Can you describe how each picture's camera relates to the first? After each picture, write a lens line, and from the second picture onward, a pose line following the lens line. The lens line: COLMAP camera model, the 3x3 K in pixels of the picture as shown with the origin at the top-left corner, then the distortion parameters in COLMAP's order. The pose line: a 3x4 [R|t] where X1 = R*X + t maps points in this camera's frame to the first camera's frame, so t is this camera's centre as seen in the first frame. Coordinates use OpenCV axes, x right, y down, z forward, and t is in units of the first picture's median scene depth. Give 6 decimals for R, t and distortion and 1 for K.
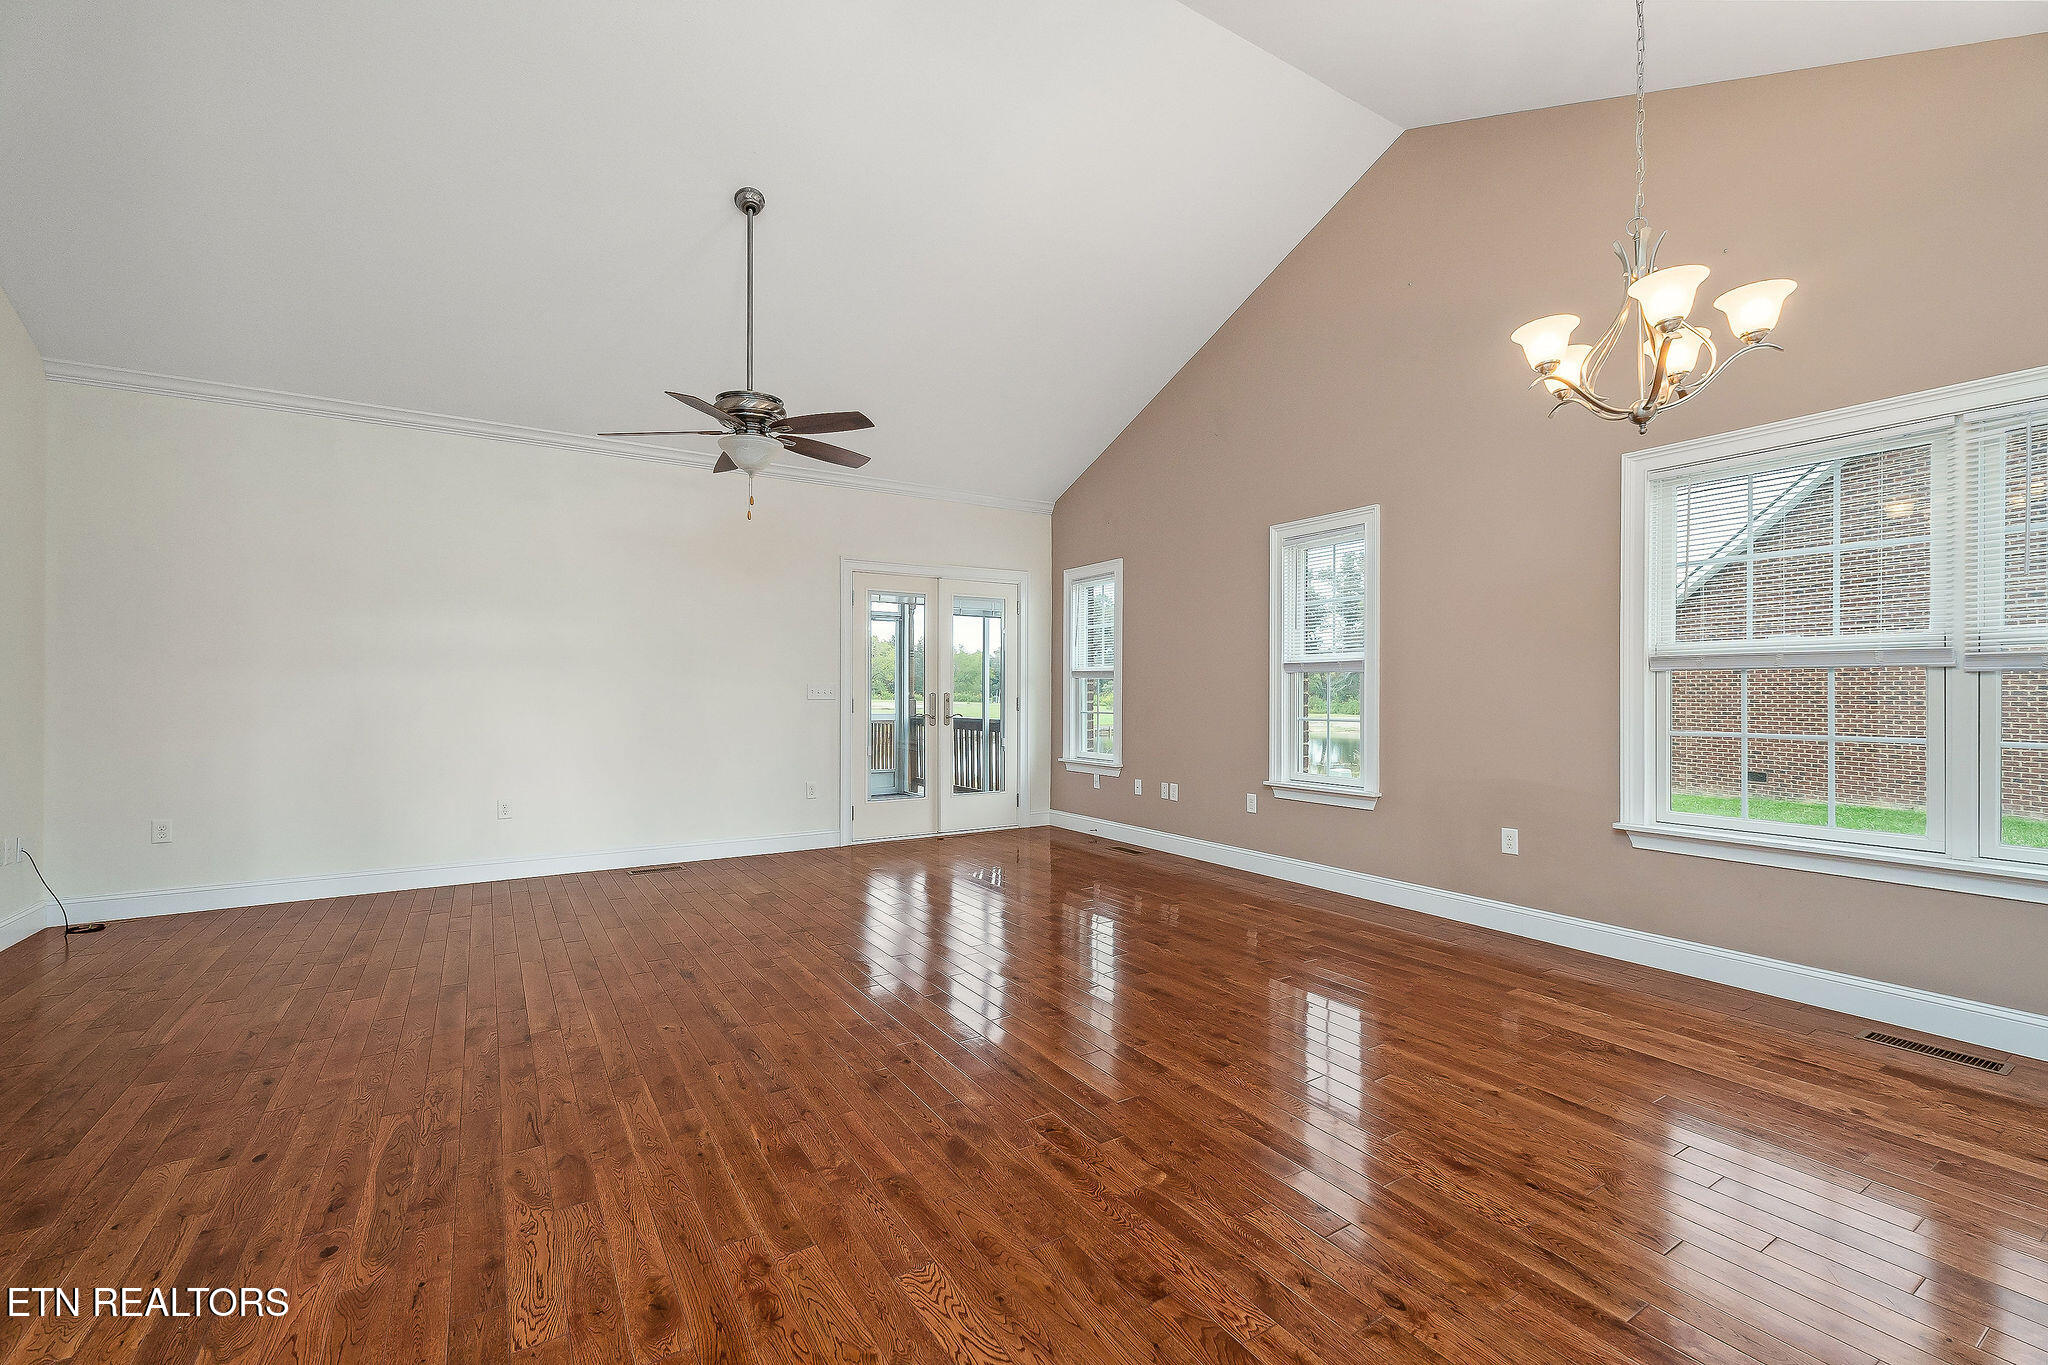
lens RADIAL K [[859.8, 0, 1030.6], [0, 859.8, 683.2], [0, 0, 1]] dist [-0.000169, -0.000004]
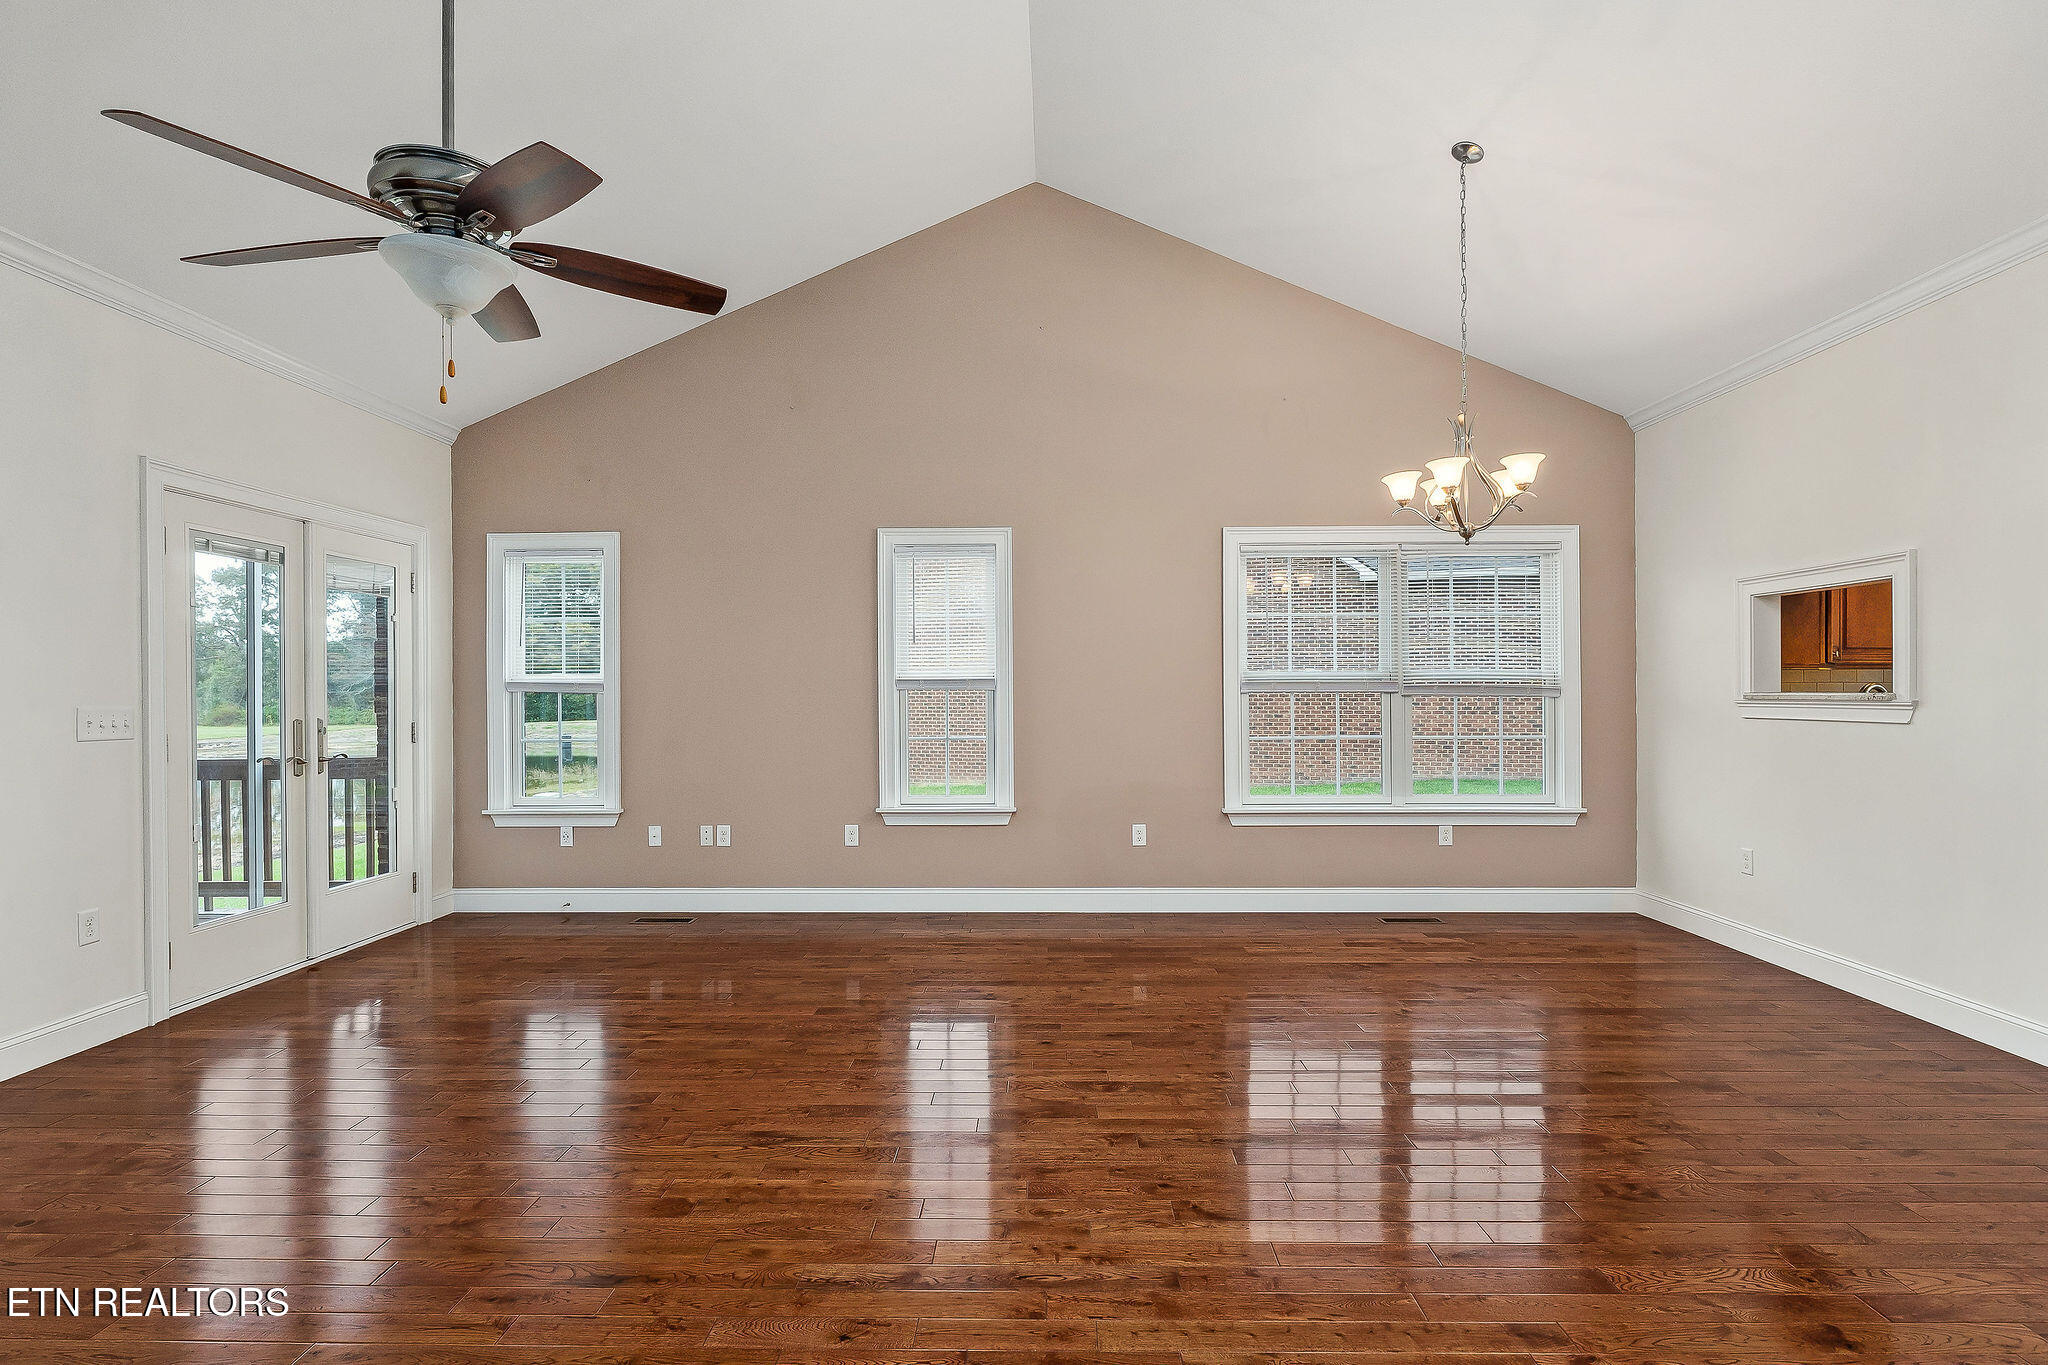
lens RADIAL K [[971.8, 0, 1030.1], [0, 971.8, 677.3], [0, 0, 1]] dist [-0.003665, -0.000303]
pose [[0.550727, 0.008214, 0.834645, -0.511995], [-0.003131, 0.999965, -0.007776, -0.017665], [-0.834680, 0.001670, 0.550733, 0.308879]]
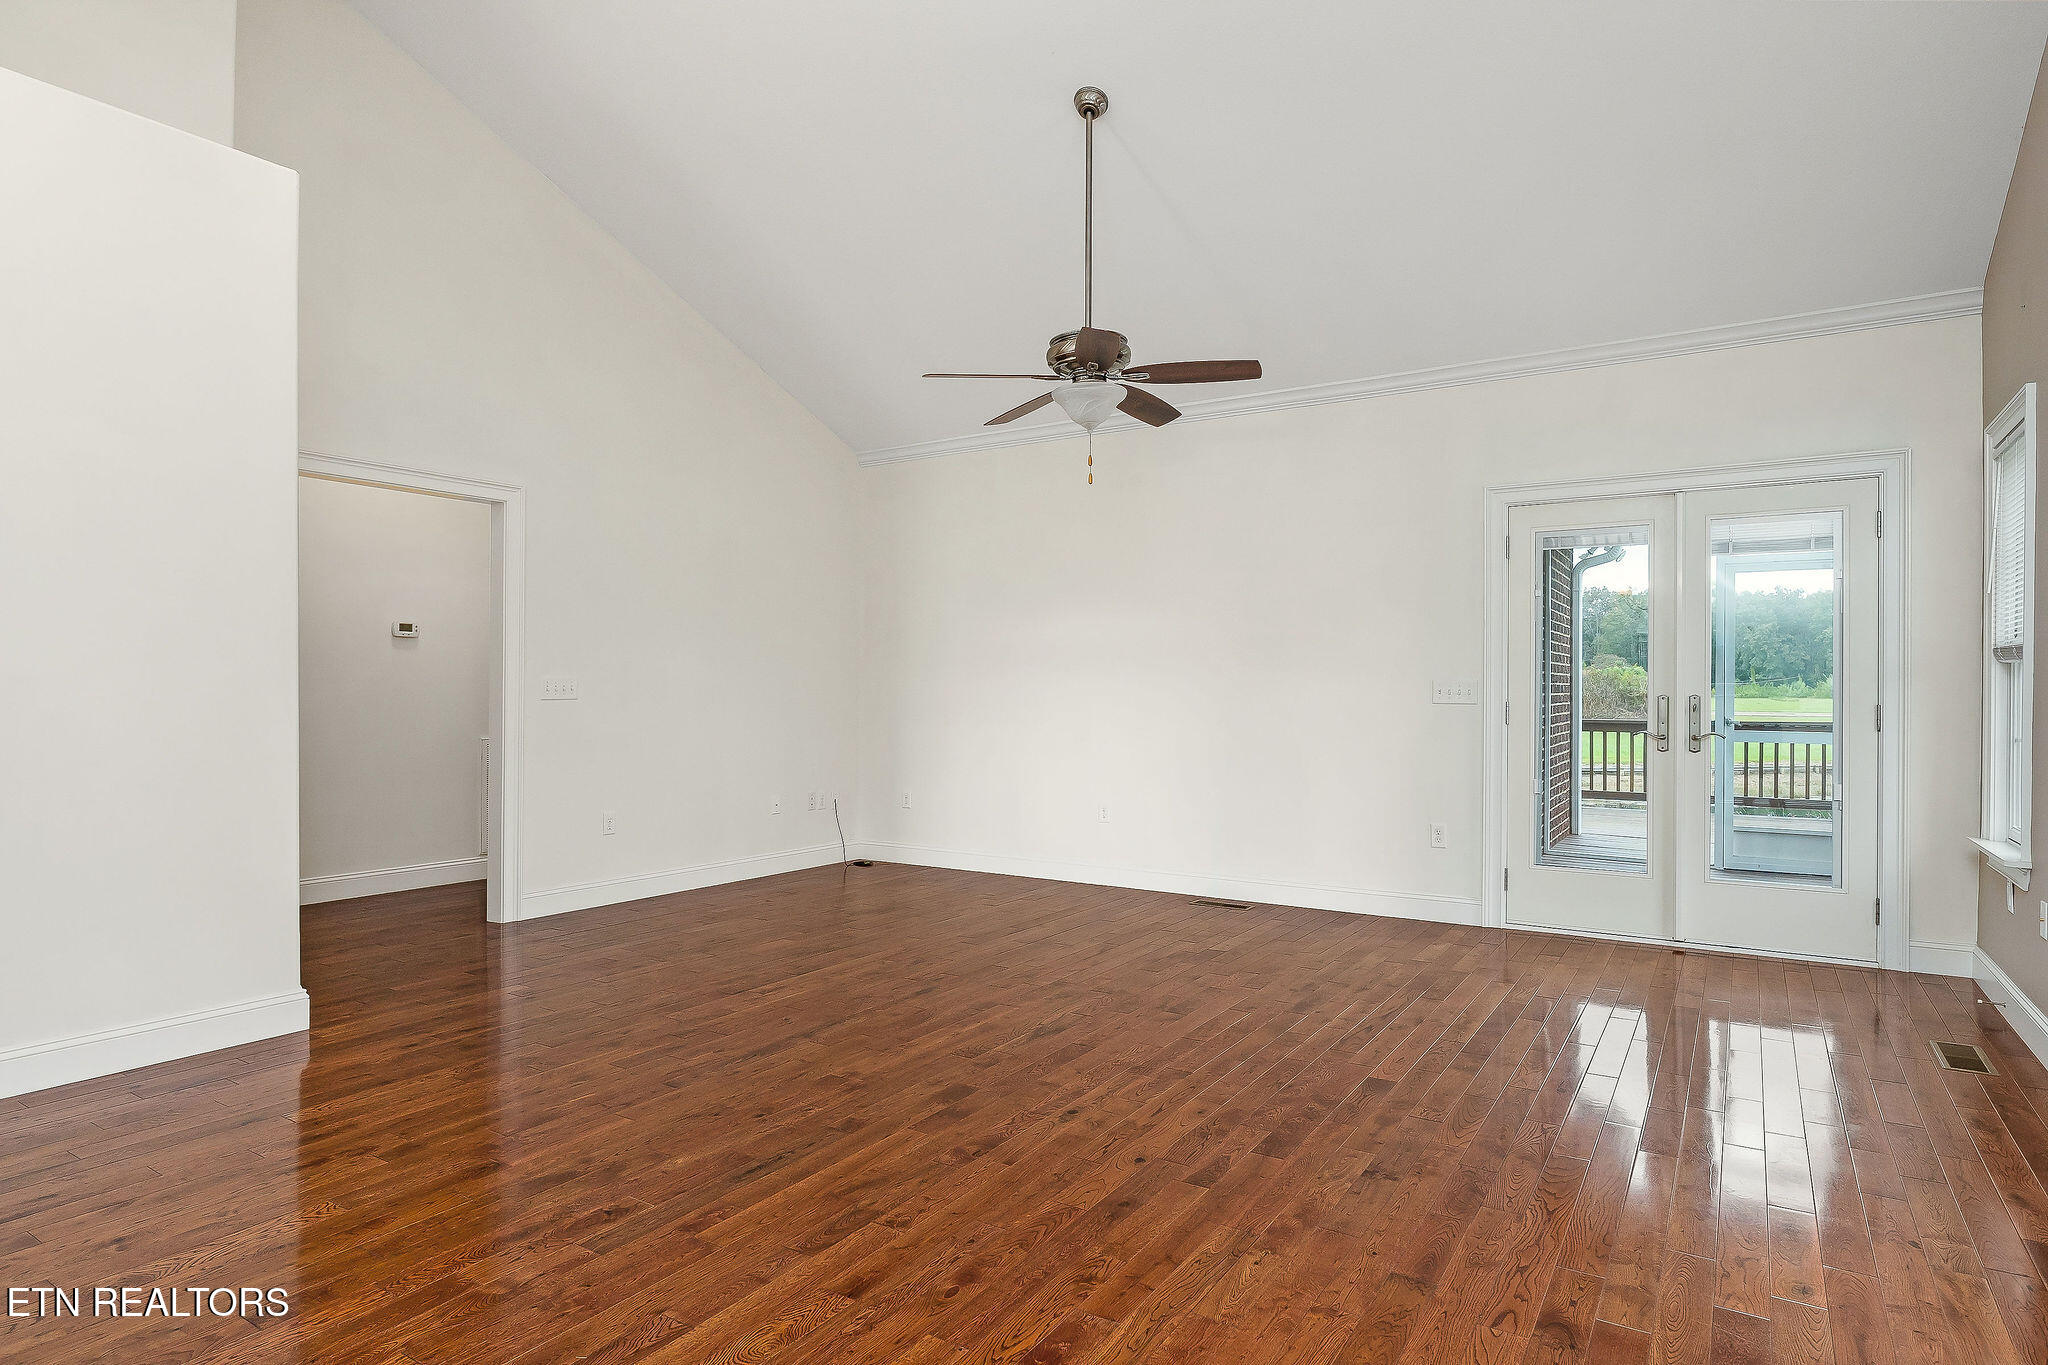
lens RADIAL K [[1130.9, 0, 1024.0], [0, 1130.9, 682.5], [0, 0, 1]] dist [-0.019205, 0.000289]
pose [[0.417589, -0.005107, -0.908622, 0.516949], [0.005279, 0.999981, -0.003194, 0.004732], [0.908621, -0.003463, 0.417608, 0.398124]]
